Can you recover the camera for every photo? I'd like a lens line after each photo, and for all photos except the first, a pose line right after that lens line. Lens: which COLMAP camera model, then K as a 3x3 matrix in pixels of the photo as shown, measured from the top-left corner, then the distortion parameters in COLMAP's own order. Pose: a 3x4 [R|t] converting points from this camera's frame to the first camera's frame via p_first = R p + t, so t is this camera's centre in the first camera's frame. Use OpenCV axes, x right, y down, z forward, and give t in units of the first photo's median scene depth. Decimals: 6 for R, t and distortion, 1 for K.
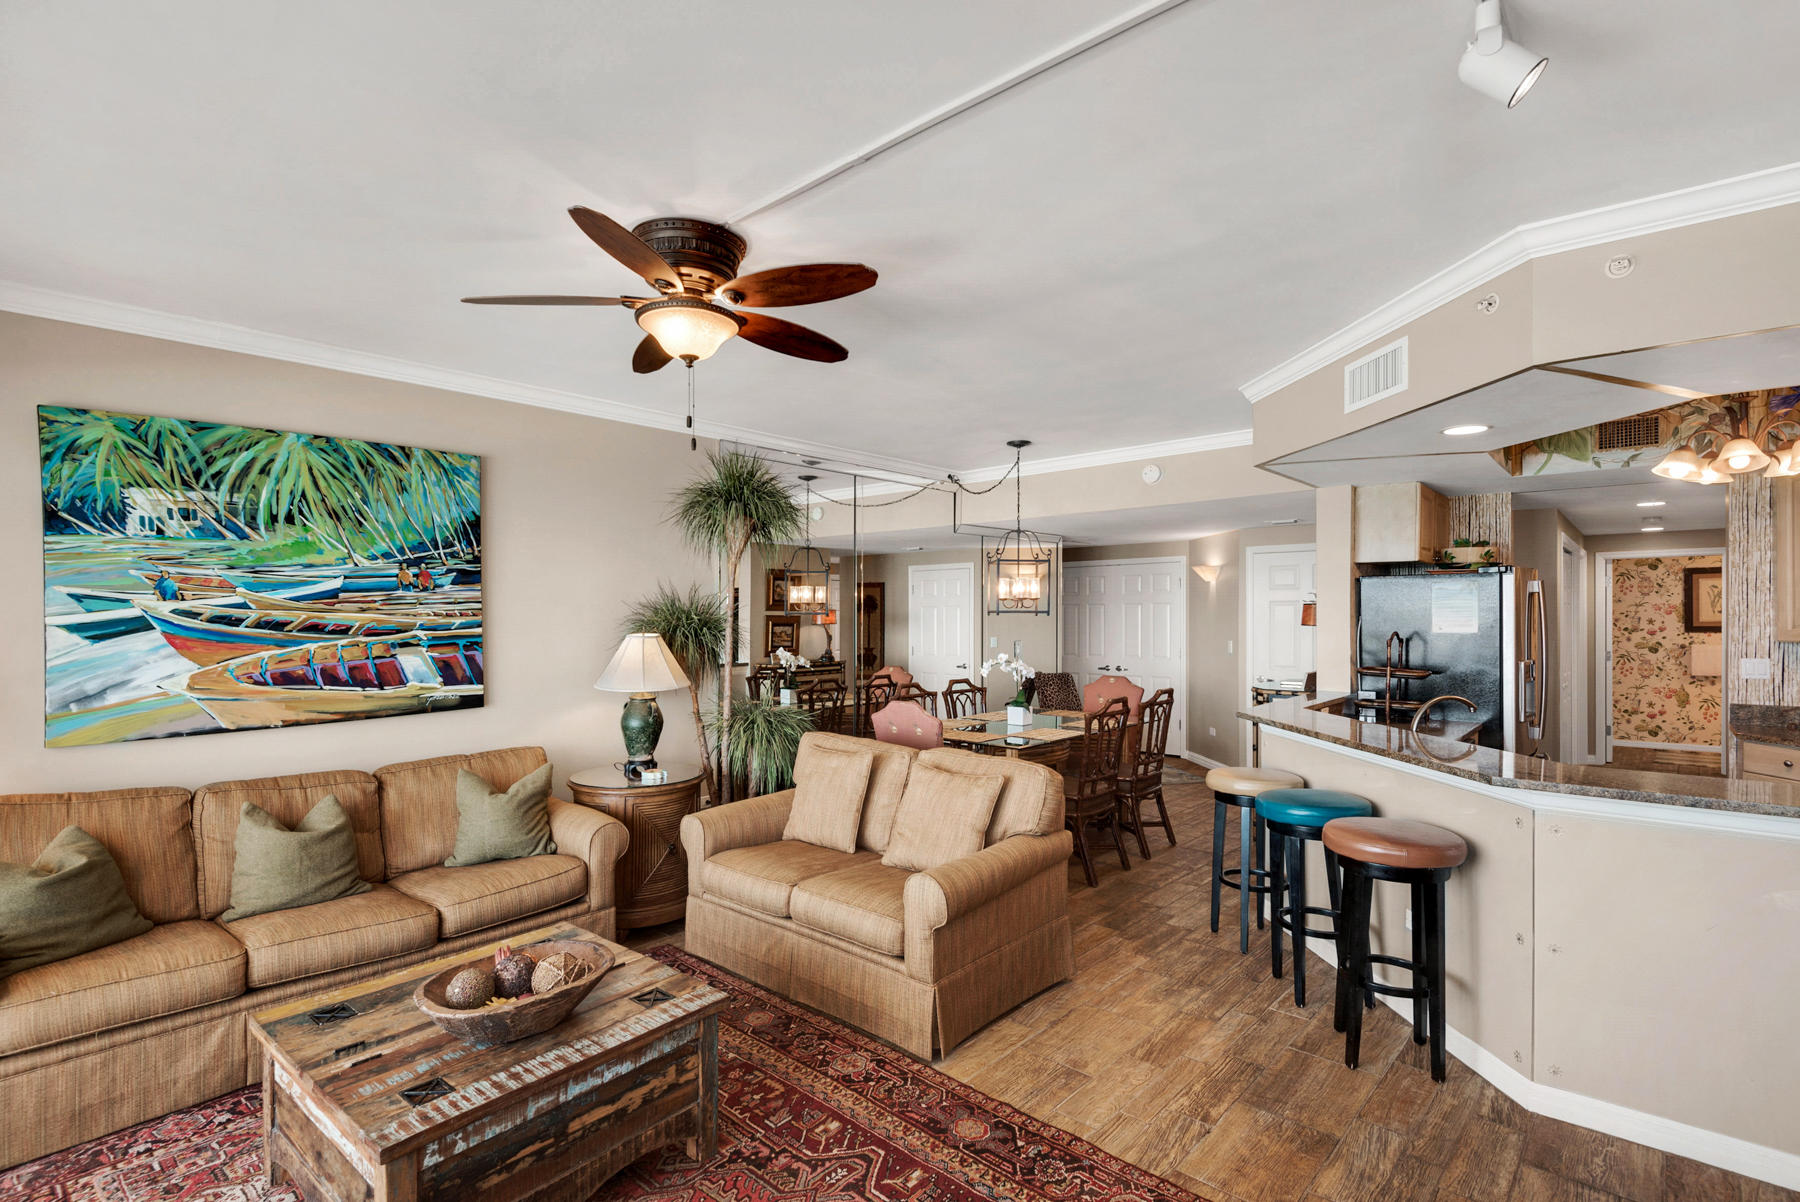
lens RADIAL K [[859.8, 0, 889.4], [0, 859.8, 606.9], [0, 0, 1]] dist [0.011965, -0.012259]
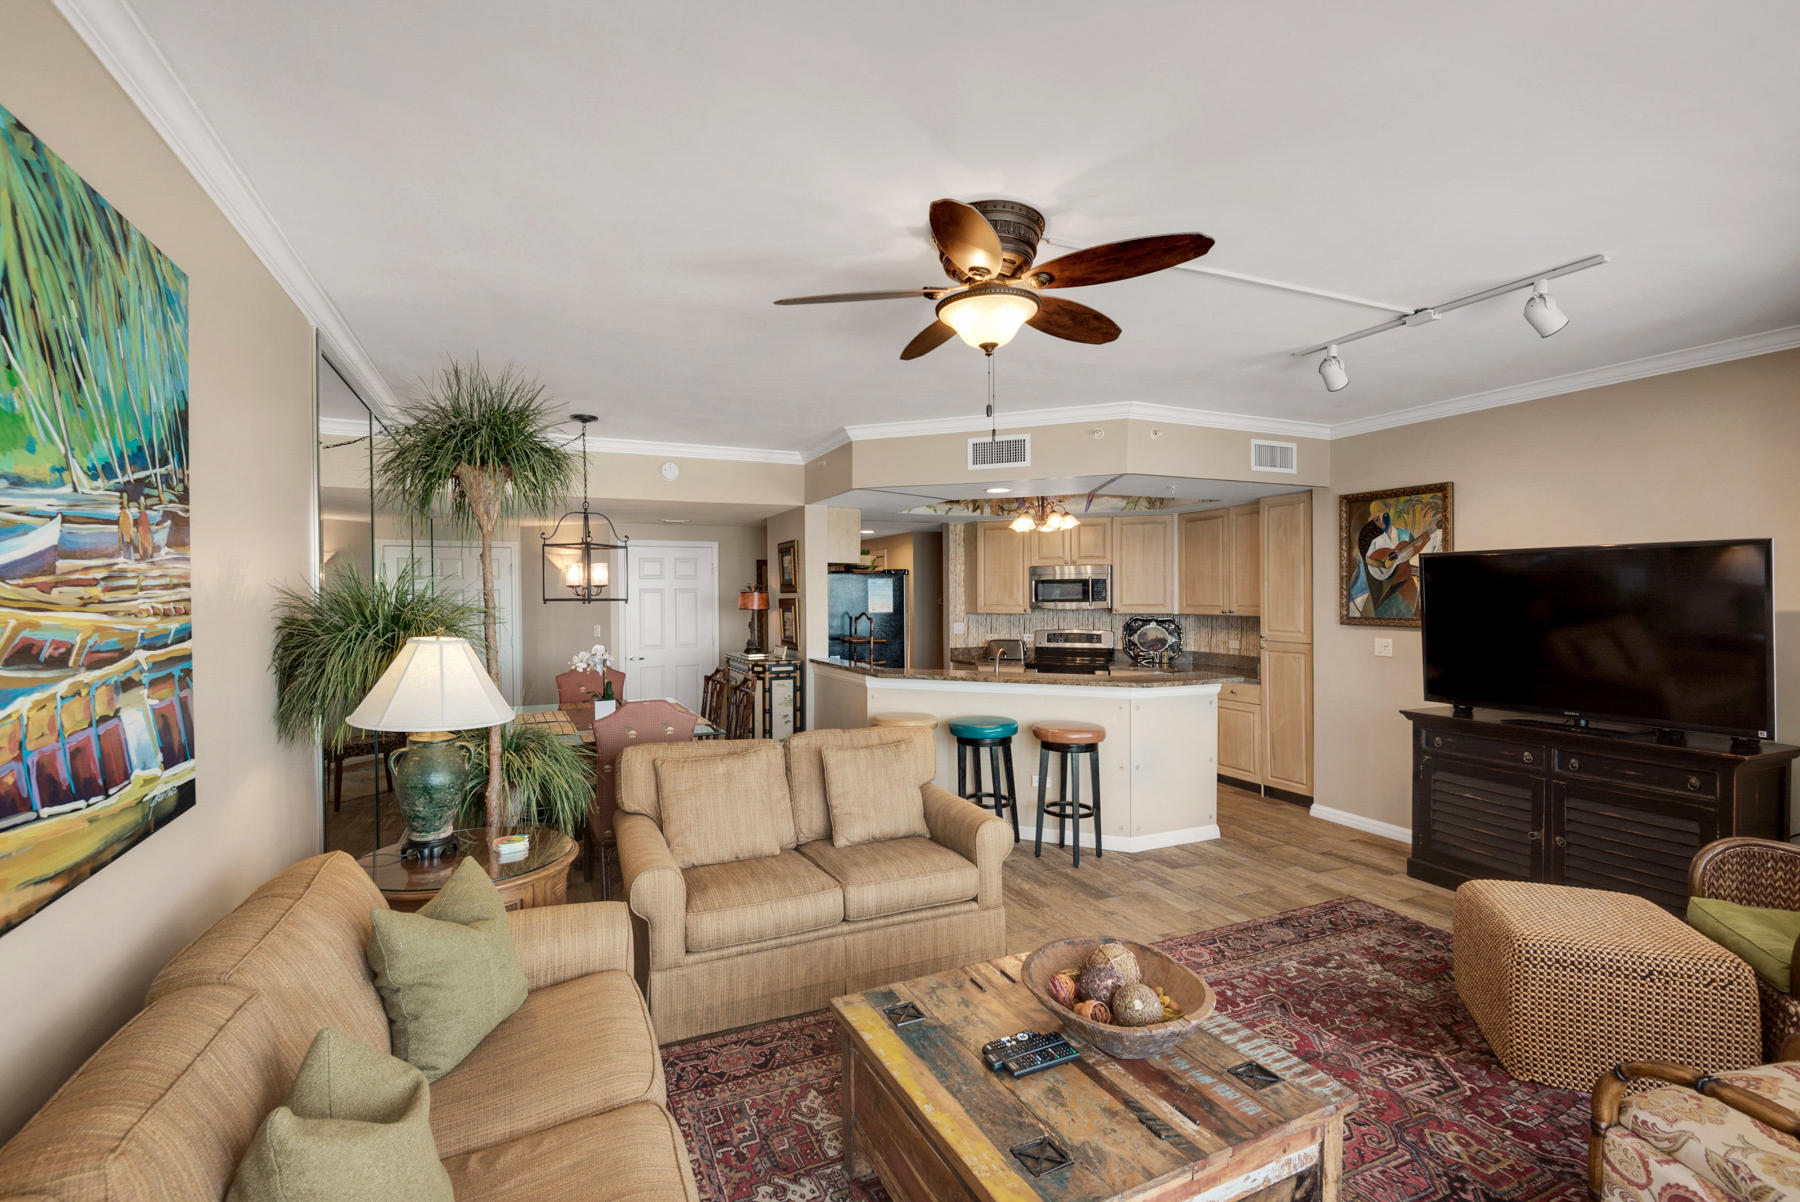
lens RADIAL K [[816.4, 0, 897.6], [0, 816.4, 602.4], [0, 0, 1]] dist [0.041386, -0.023558]
pose [[0.403235, -0.007885, 0.915063, -0.791436], [-0.002223, 0.999951, 0.009596, -0.001507], [-0.915094, -0.005904, 0.403198, 0.493858]]
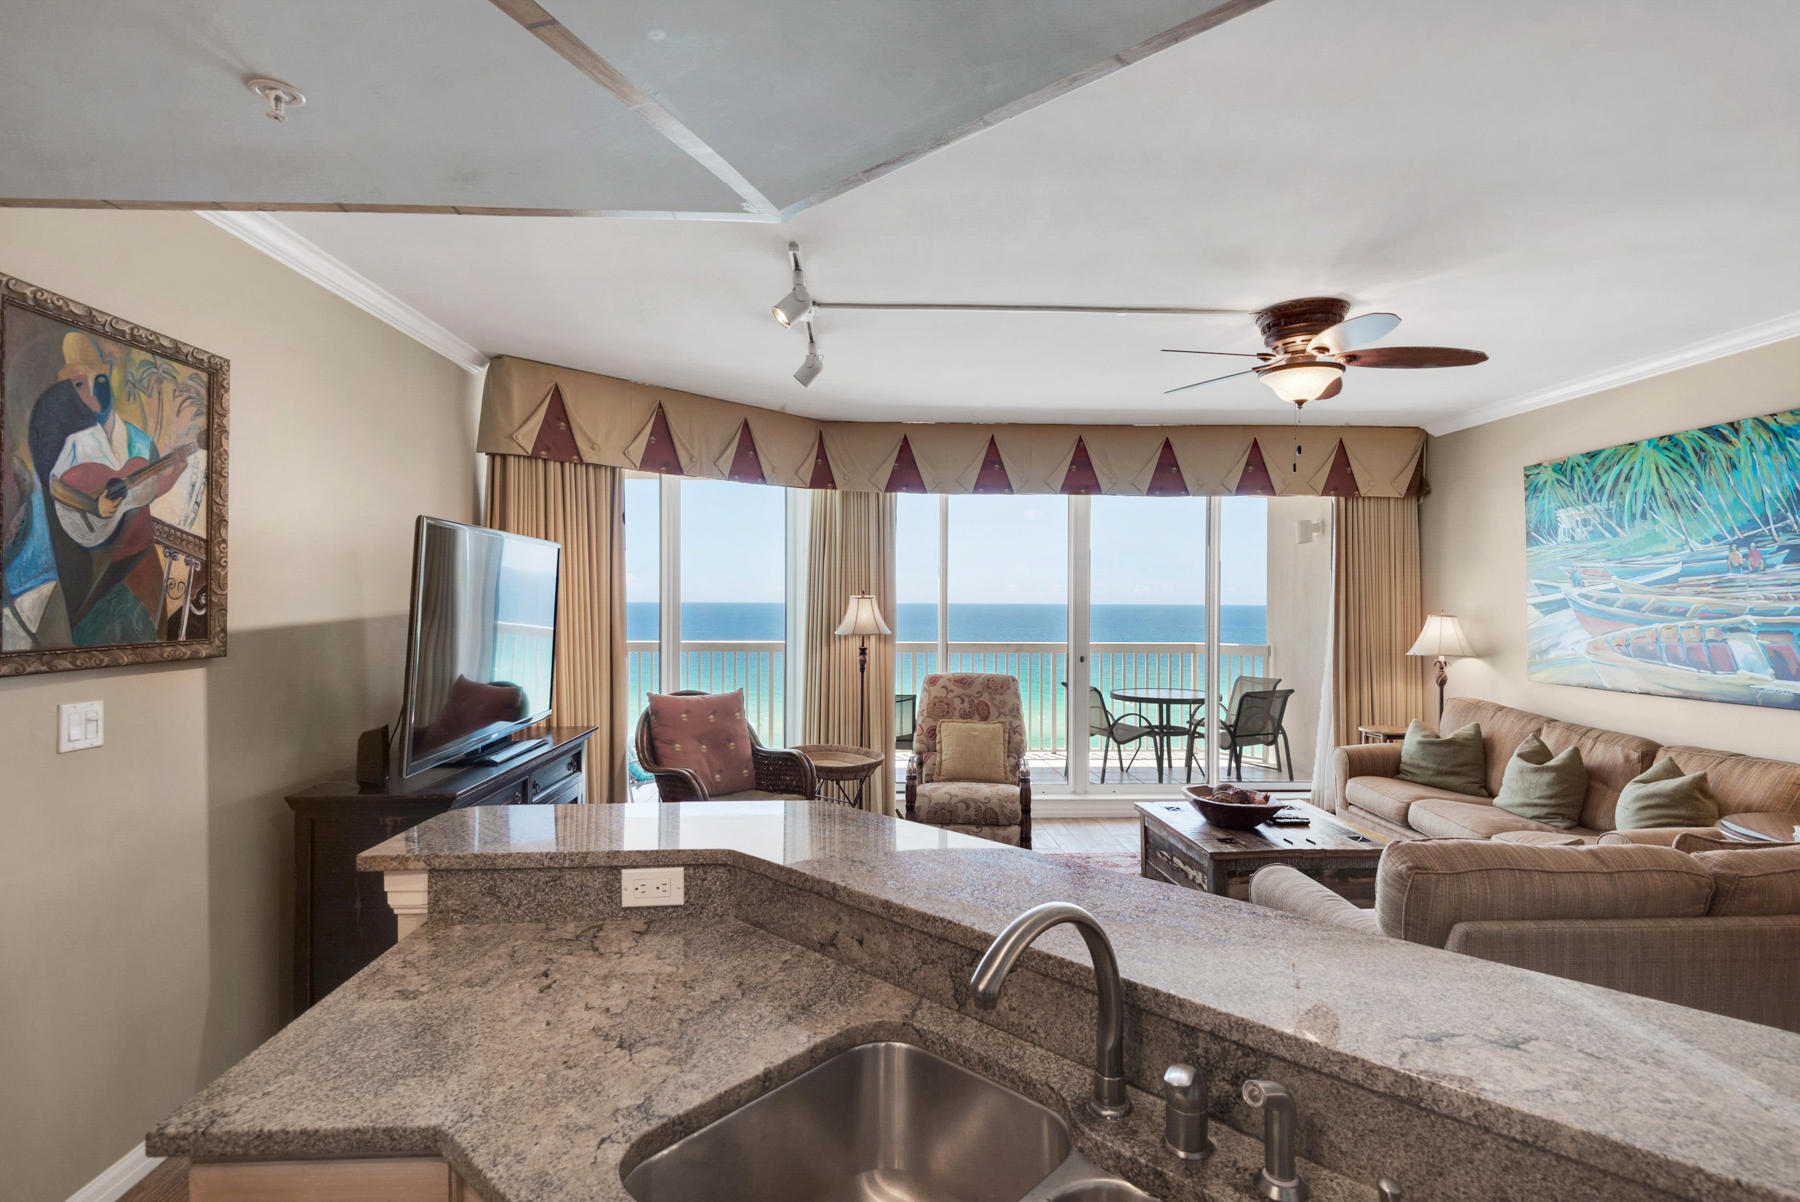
lens RADIAL K [[864.0, 0, 900.0], [0, 864.0, 601.0], [0, 0, 1]] dist [0.030028, -0.016523]
pose [[-0.709739, 0.003898, -0.704454, 0.781248], [0.003602, 0.999992, 0.001904, 0.007022], [0.704456, -0.001186, -0.709747, 1.047831]]
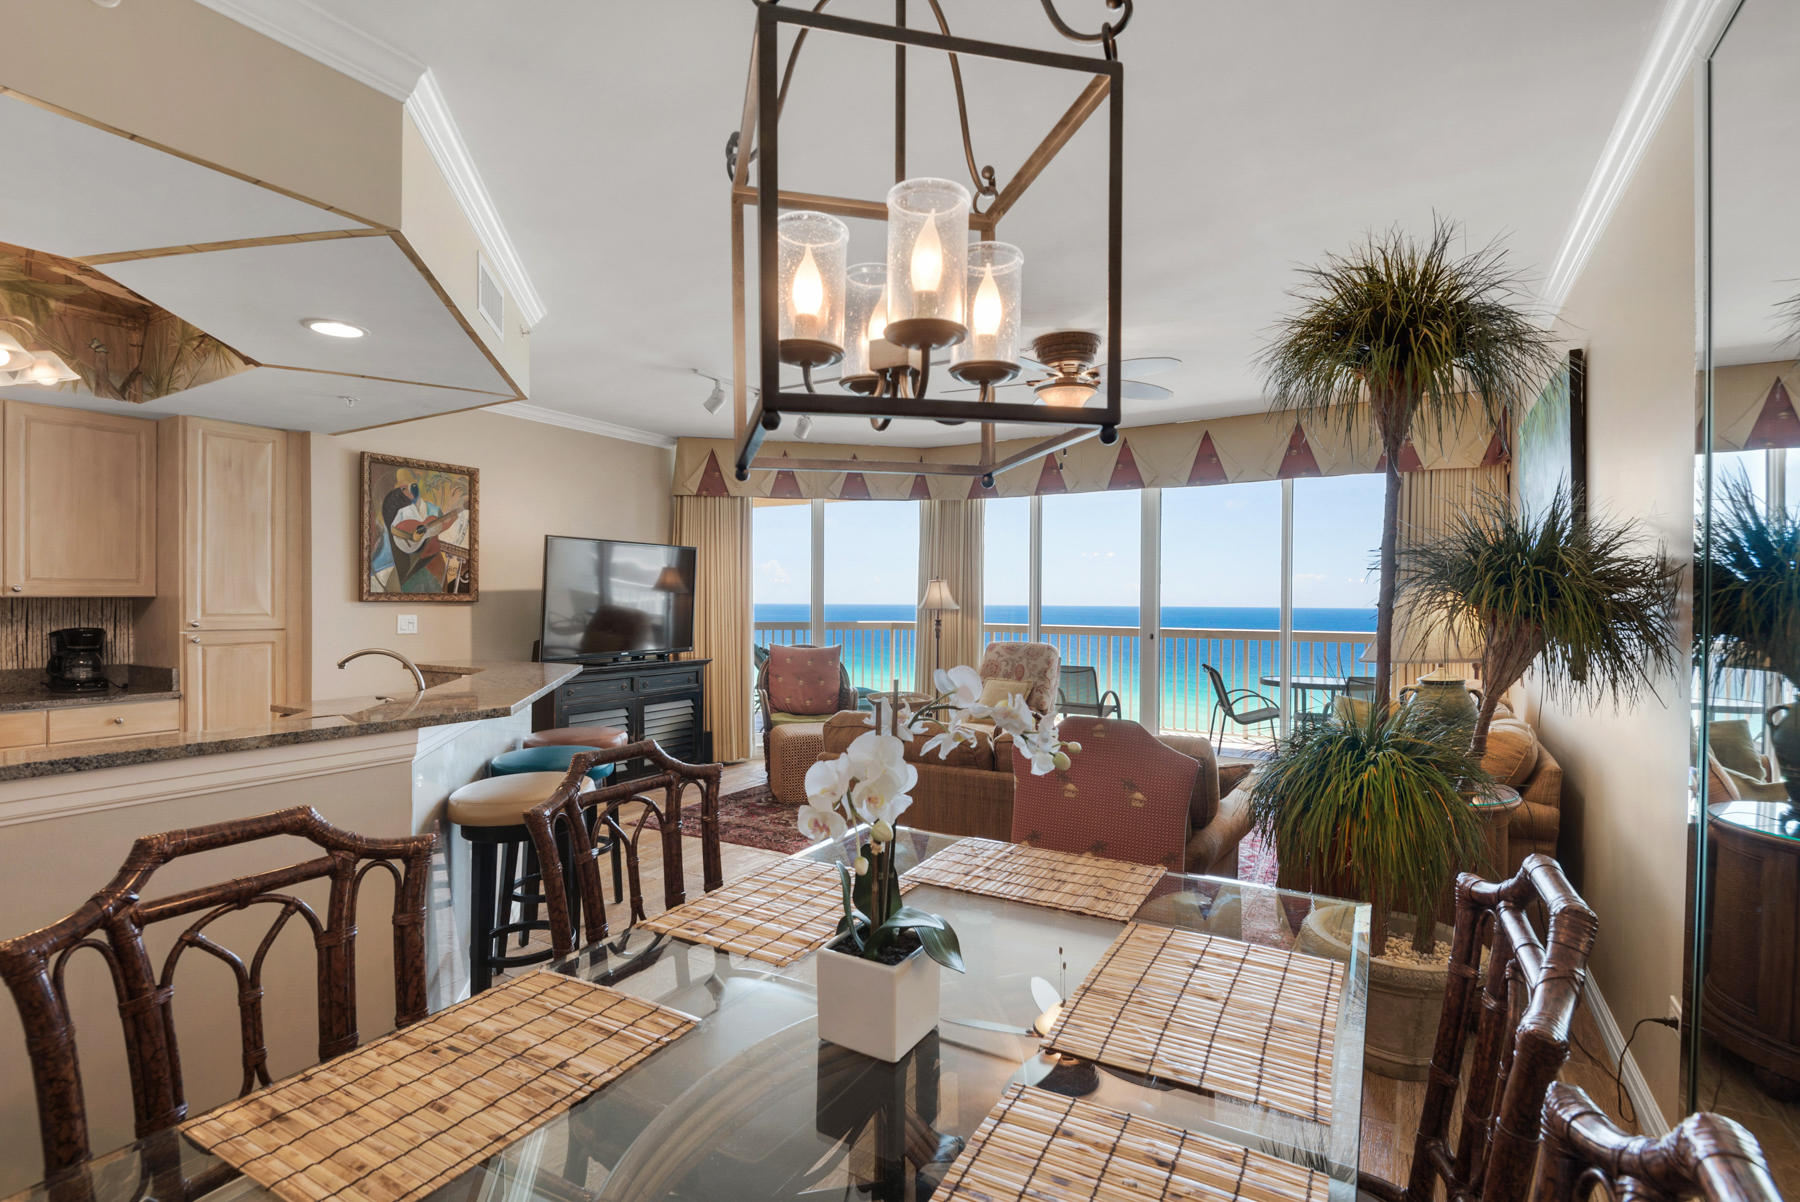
lens RADIAL K [[850.7, 0, 898.4], [0, 850.7, 604.8], [0, 0, 1]] dist [0.049016, -0.037951]
pose [[-0.980239, 0.000156, -0.197815, 0.279936], [-0.000126, 0.999999, 0.001414, 0.050366], [0.197815, 0.001411, -0.980238, 1.761125]]
